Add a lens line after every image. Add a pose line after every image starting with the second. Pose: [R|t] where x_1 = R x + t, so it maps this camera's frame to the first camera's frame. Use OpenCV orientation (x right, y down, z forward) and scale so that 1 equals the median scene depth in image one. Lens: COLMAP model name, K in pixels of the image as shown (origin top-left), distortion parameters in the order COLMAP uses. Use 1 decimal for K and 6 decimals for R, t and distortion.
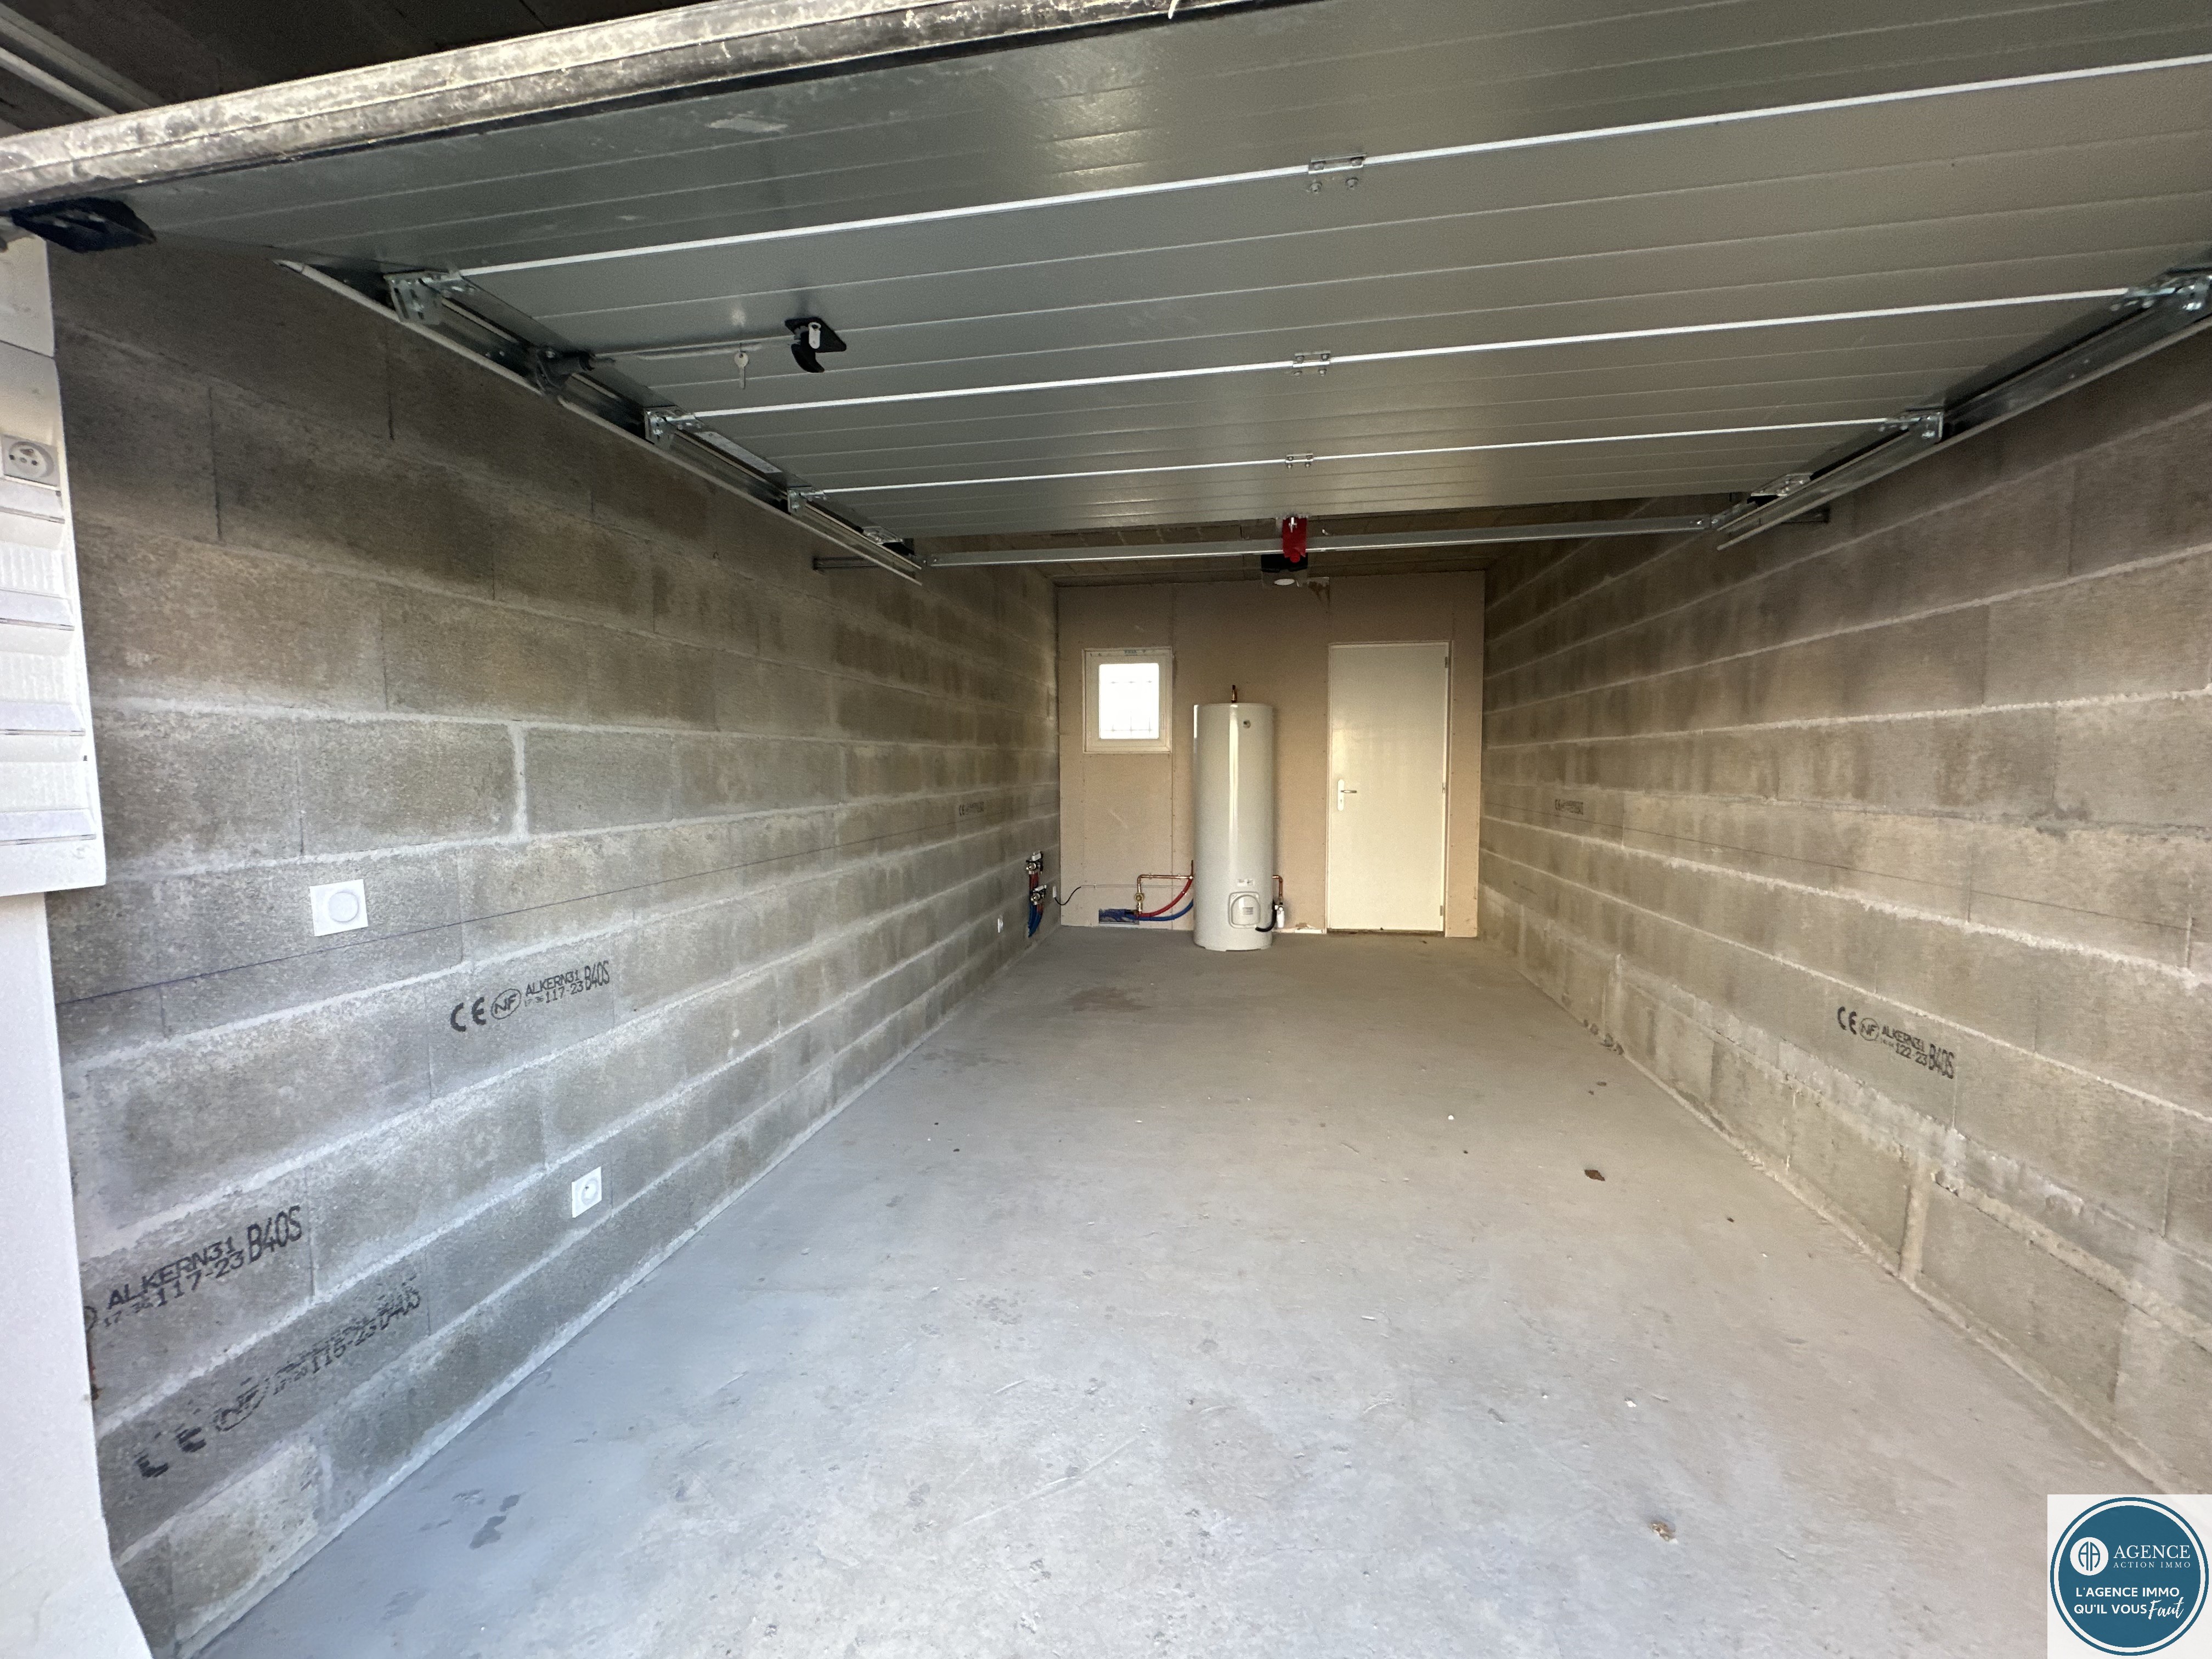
lens RADIAL K [[874.7, 0, 1106.0], [0, 874.7, 818.9], [0, 0, 1]] dist [-0.001338, 0.000656]
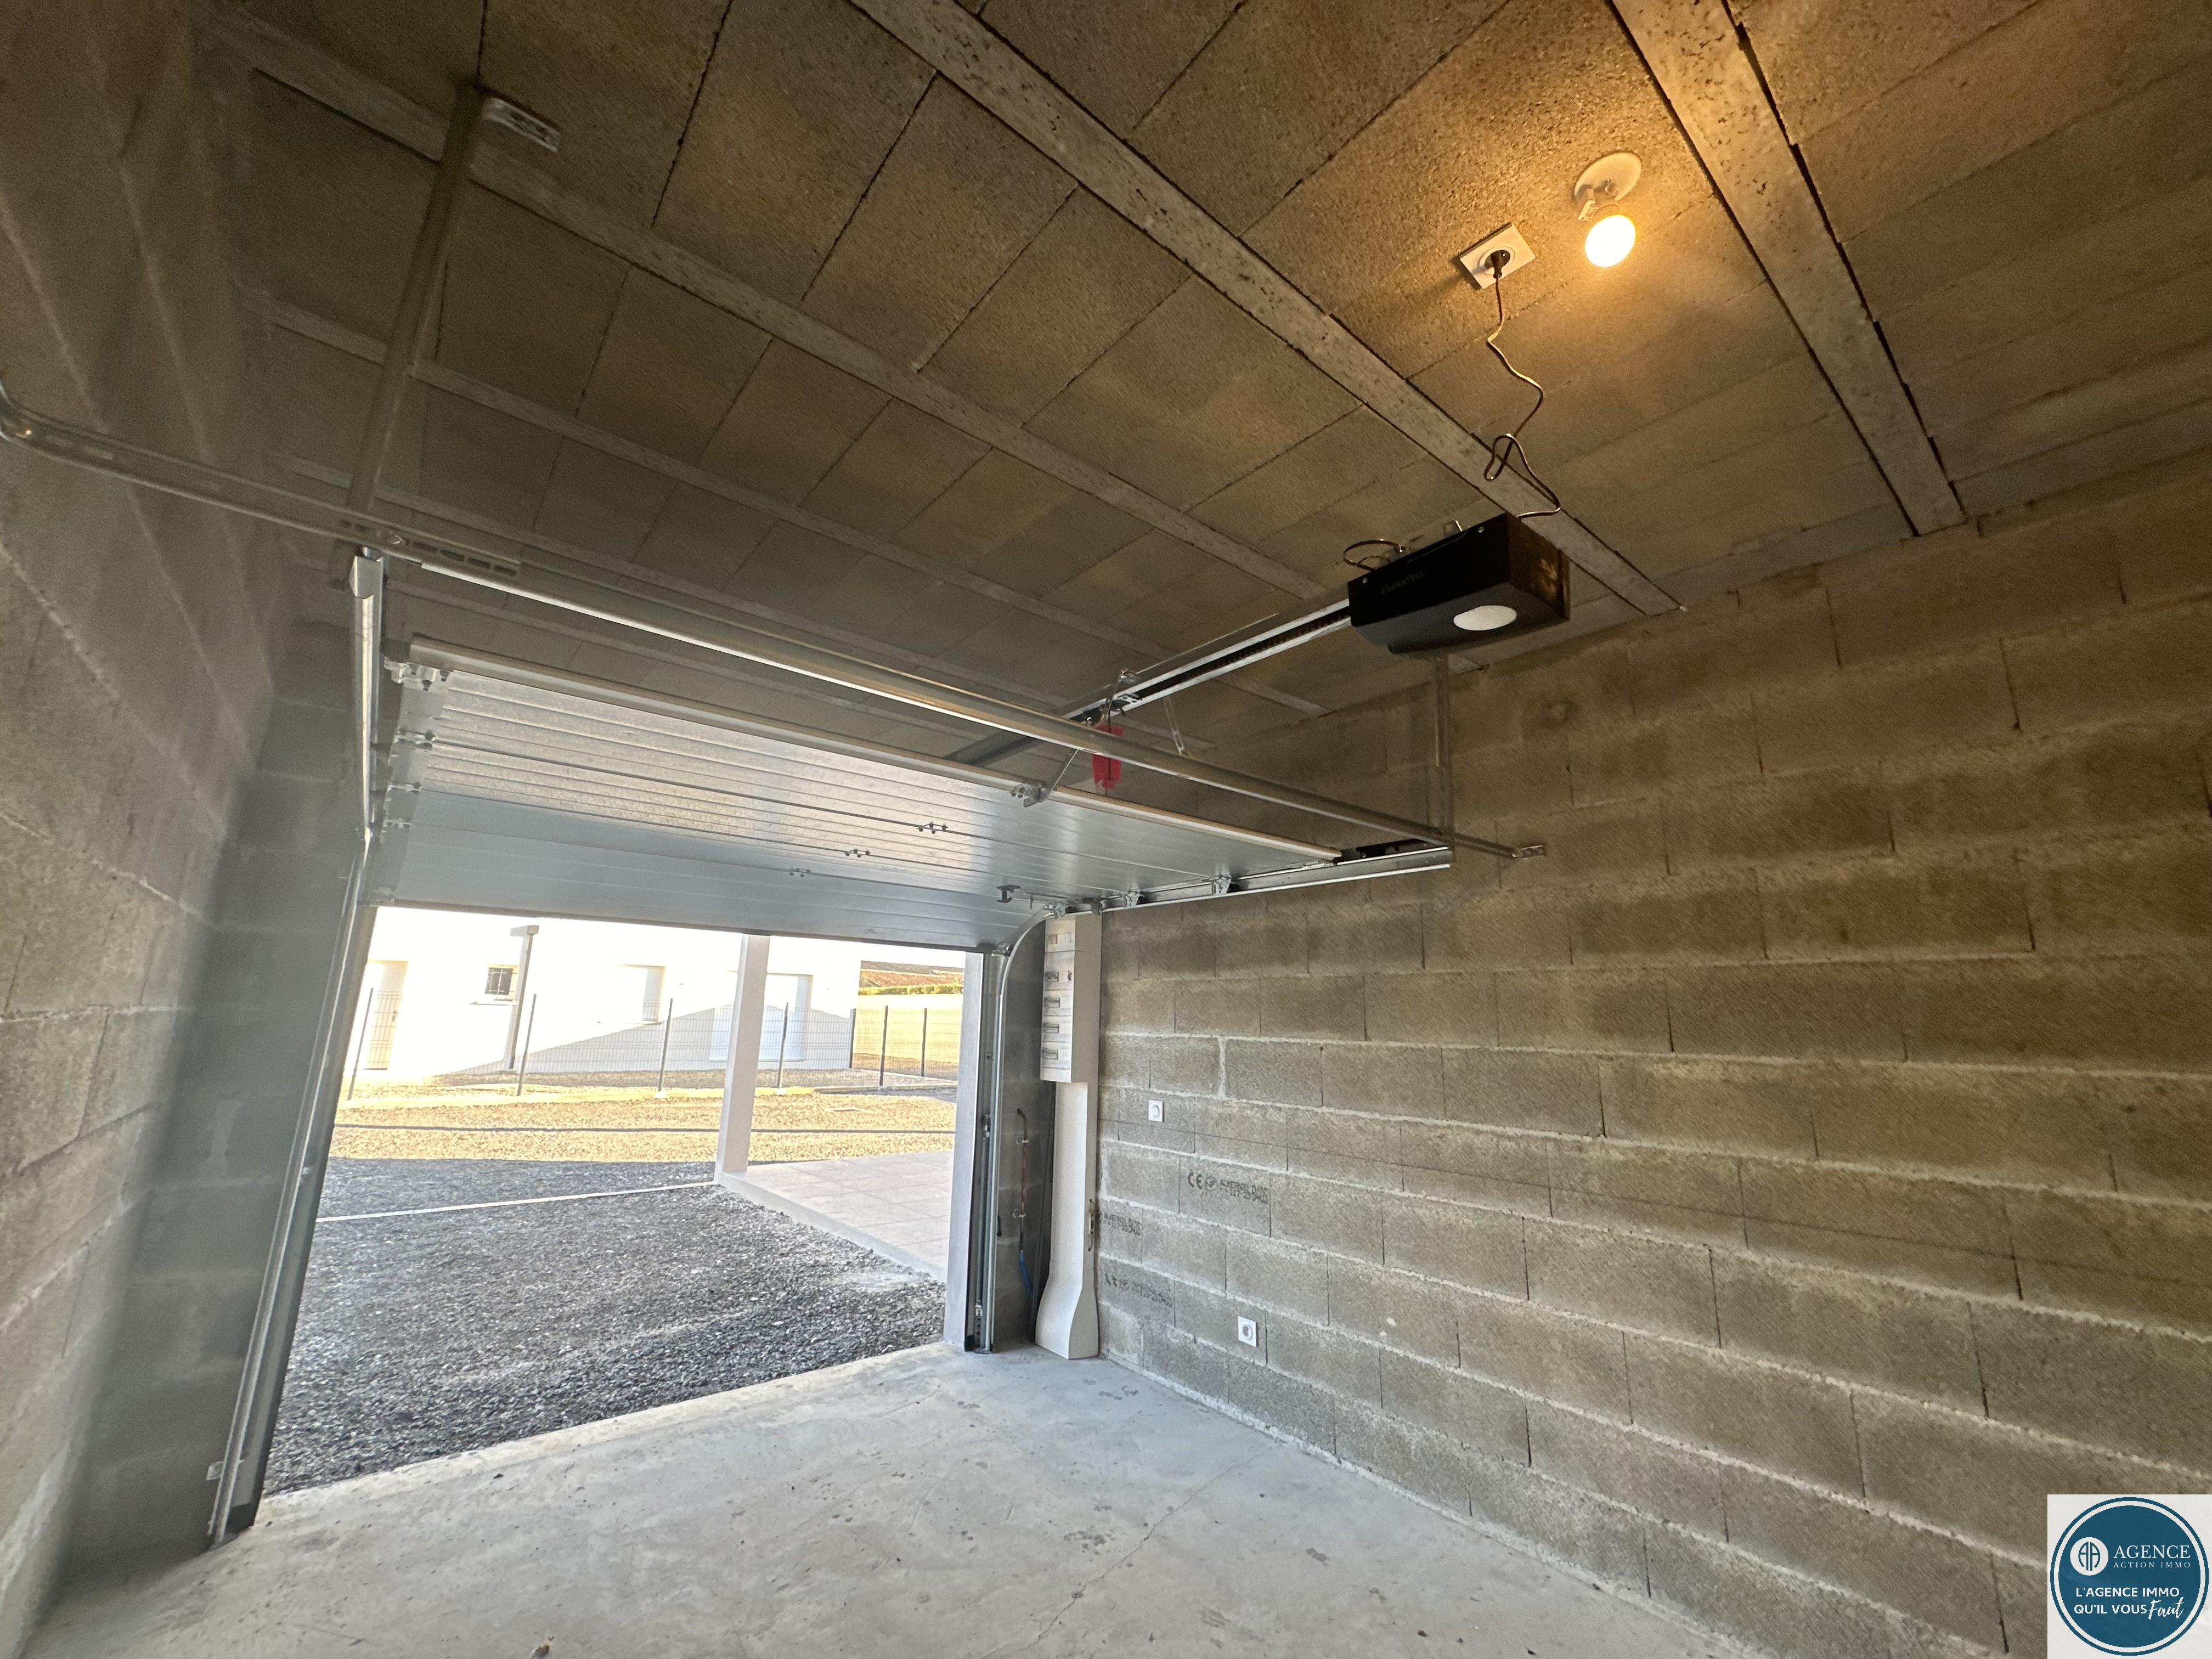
lens RADIAL K [[874.7, 0, 1101.2], [0, 874.7, 830.8], [0, 0, 1]] dist [-0.001338, 0.000656]
pose [[-0.644803, -0.170202, -0.745158, 0.988971], [-0.066758, 0.983707, -0.166922, -0.207562], [0.761428, -0.057887, -0.645660, 1.975929]]
